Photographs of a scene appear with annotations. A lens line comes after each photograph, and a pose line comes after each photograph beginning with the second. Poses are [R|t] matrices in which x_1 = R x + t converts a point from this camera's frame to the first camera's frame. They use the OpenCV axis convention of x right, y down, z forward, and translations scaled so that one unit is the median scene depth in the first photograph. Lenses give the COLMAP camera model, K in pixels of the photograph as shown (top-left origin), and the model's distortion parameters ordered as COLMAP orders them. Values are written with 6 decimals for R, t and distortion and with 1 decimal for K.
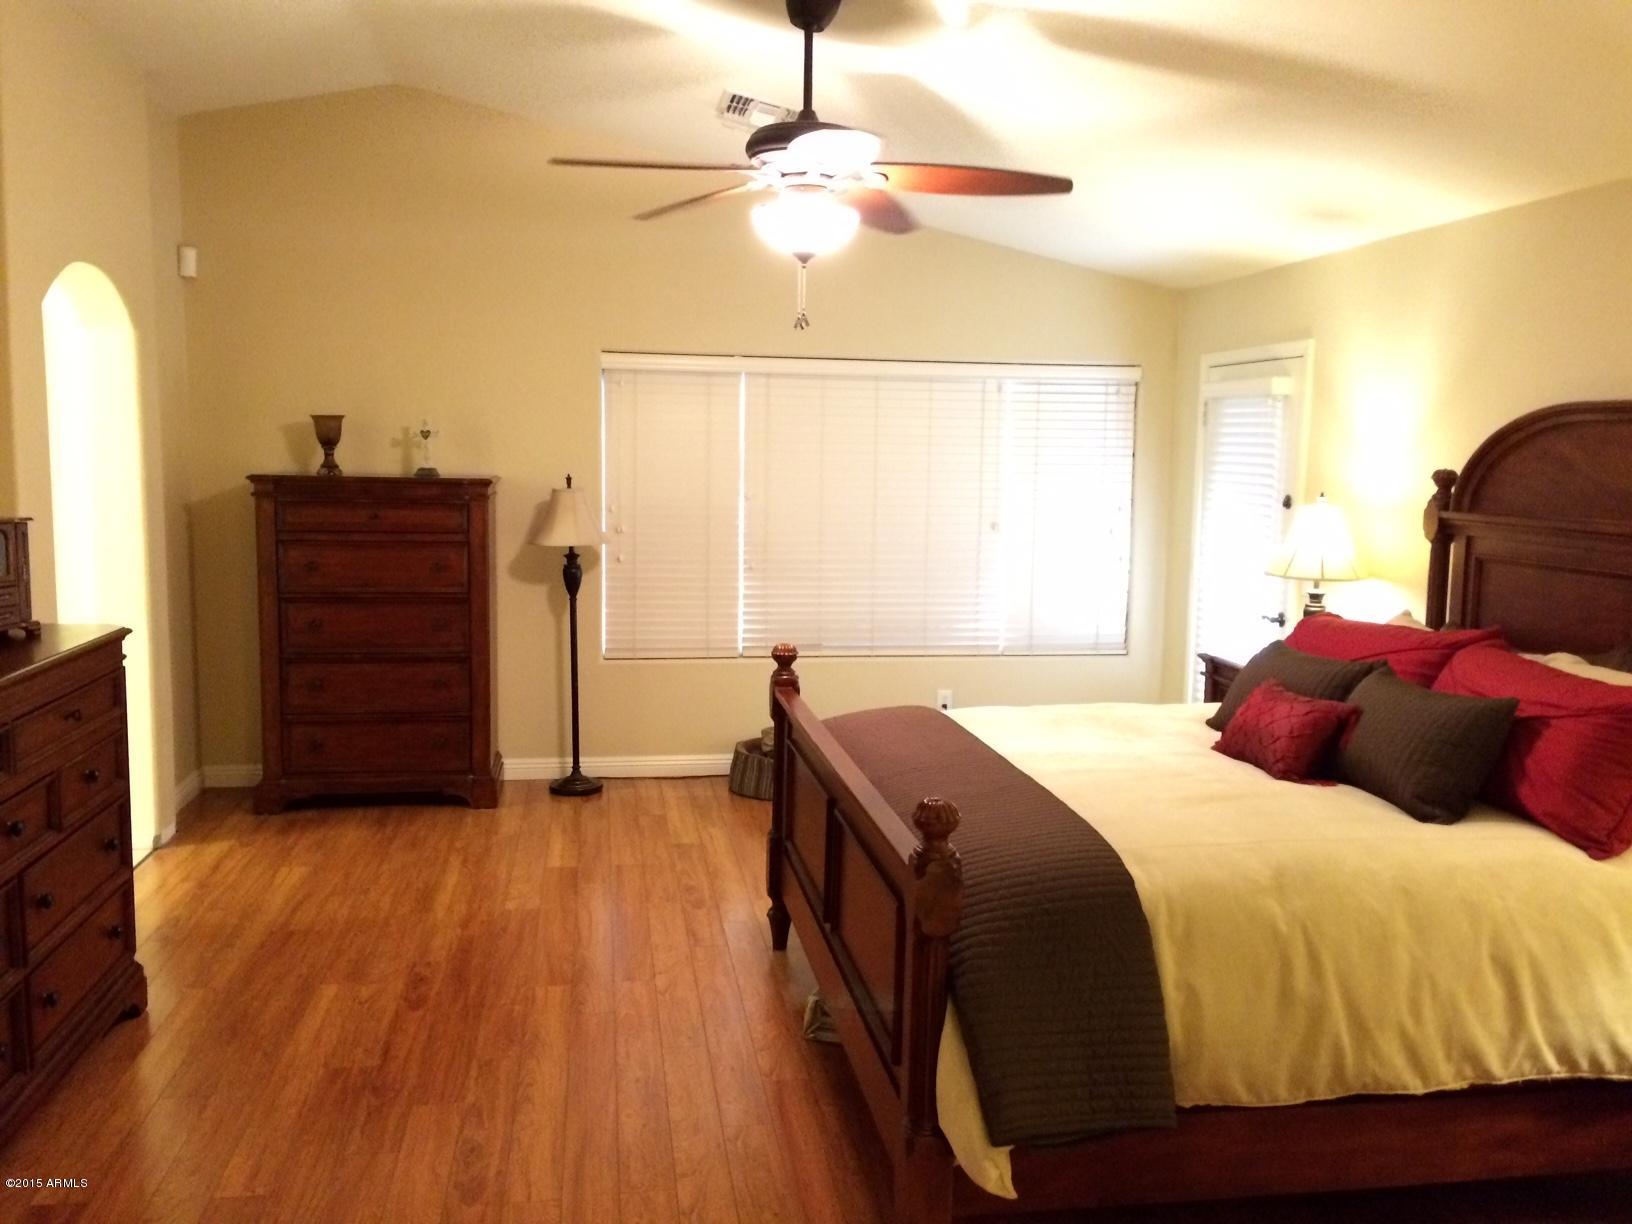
lens RADIAL K [[1405.8, 0, 816.0], [0, 1405.8, 612.0], [0, 0, 1]] dist [0.019416, 0.003570]
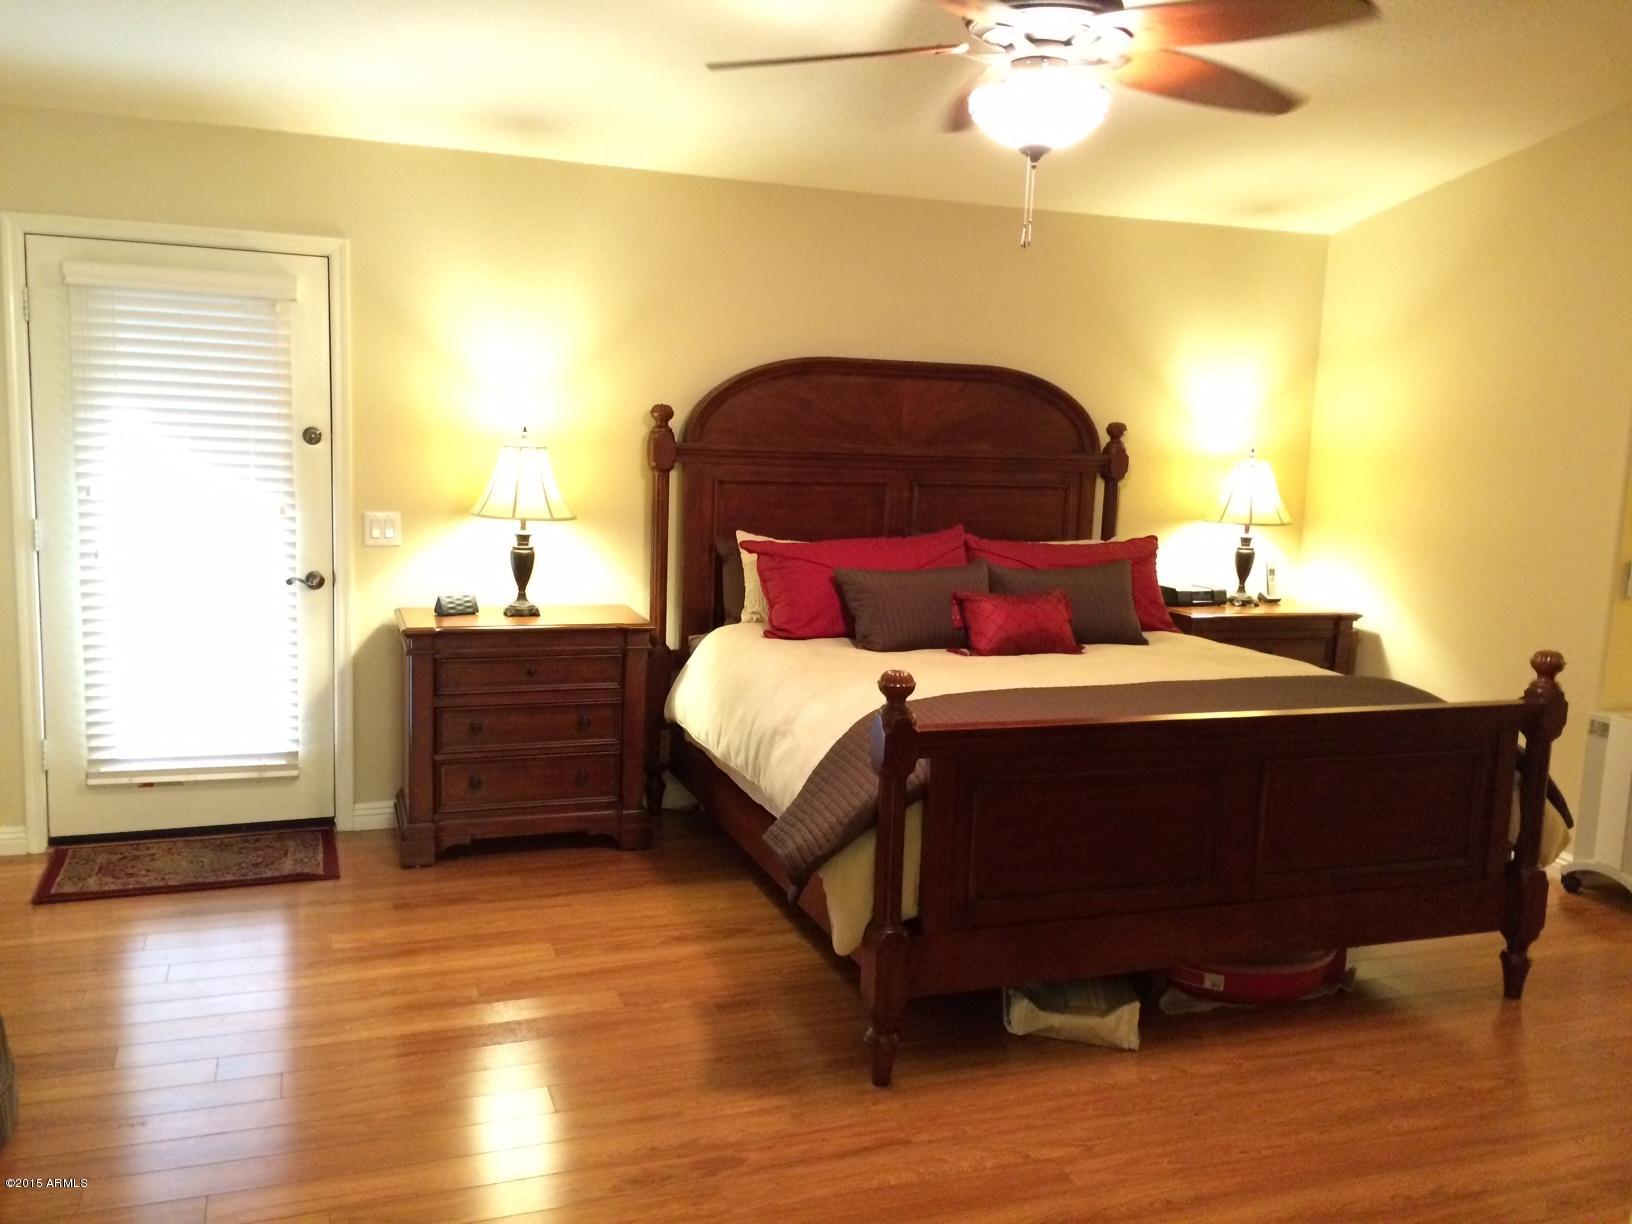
lens RADIAL K [[1405.8, 0, 816.0], [0, 1405.8, 612.0], [0, 0, 1]] dist [0.019416, 0.003570]
pose [[-0.200753, -0.170800, 0.964637, -0.738172], [0.068357, 0.979841, 0.187718, -0.154957], [-0.977254, 0.103625, -0.185031, 1.224381]]
